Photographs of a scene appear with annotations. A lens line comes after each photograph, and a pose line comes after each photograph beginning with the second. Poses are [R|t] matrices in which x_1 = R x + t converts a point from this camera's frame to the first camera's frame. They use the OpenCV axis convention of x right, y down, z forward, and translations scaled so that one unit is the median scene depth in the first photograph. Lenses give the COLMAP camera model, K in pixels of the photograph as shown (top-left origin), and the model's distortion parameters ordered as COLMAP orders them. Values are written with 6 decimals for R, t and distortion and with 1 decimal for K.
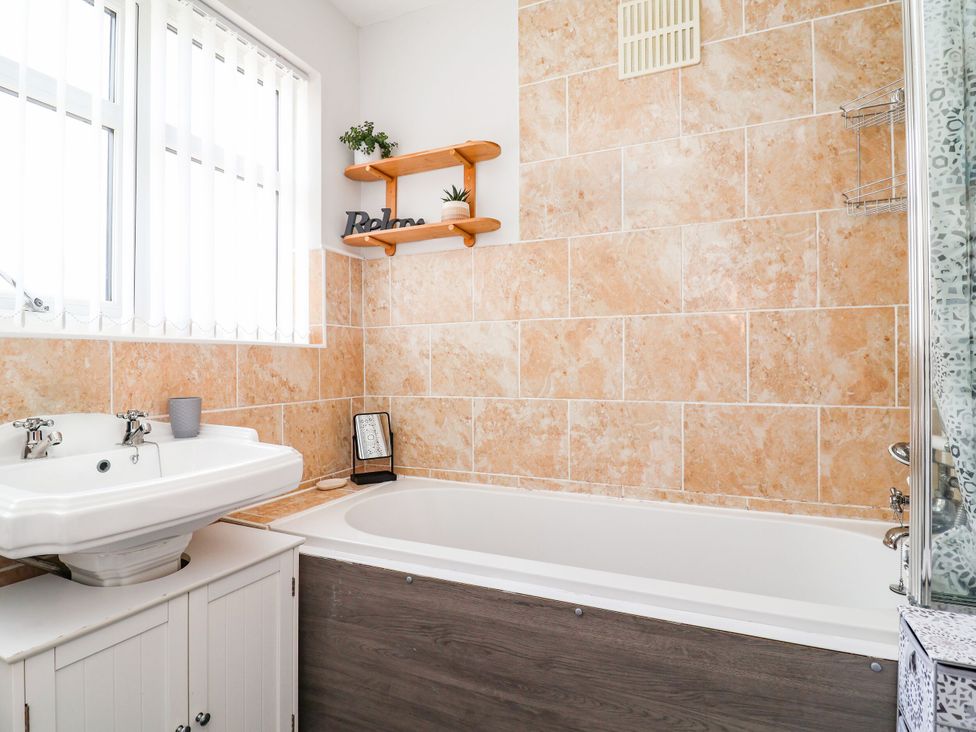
lens RADIAL K [[539.4, 0, 477.3], [0, 539.4, 365.2], [0, 0, 1]] dist [-0.005166, -0.016466]
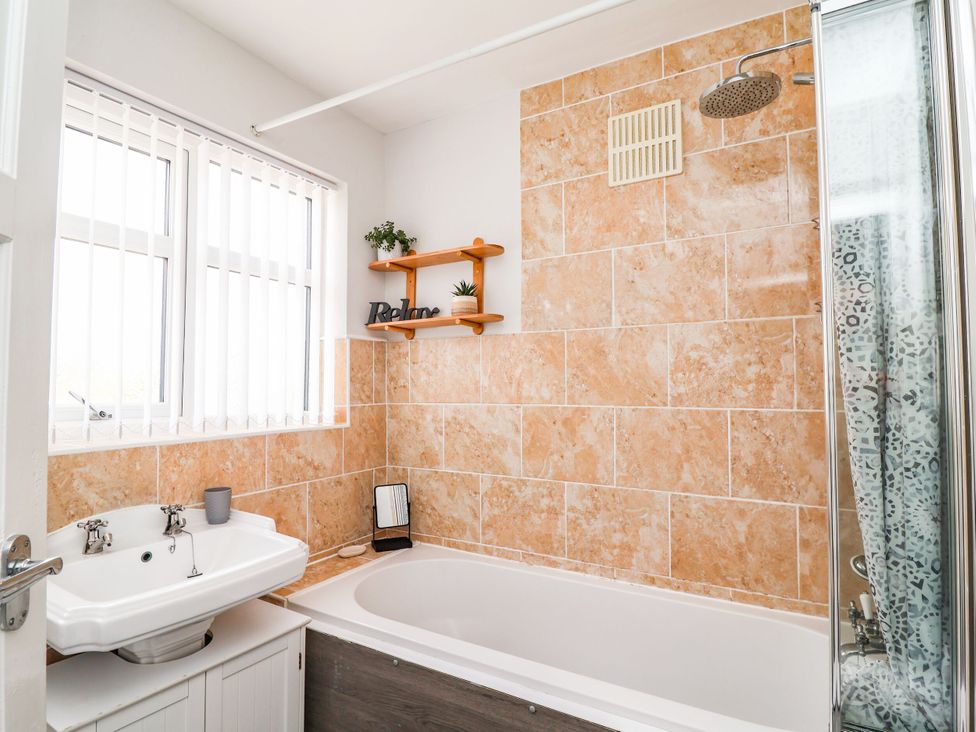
lens RADIAL K [[539.4, 0, 477.3], [0, 539.4, 365.2], [0, 0, 1]] dist [-0.005166, -0.016466]
pose [[0.993313, -0.002029, -0.115438, 0.131456], [-0.002464, 0.999246, -0.038760, -0.137908], [0.115430, 0.038785, 0.992558, -0.096905]]
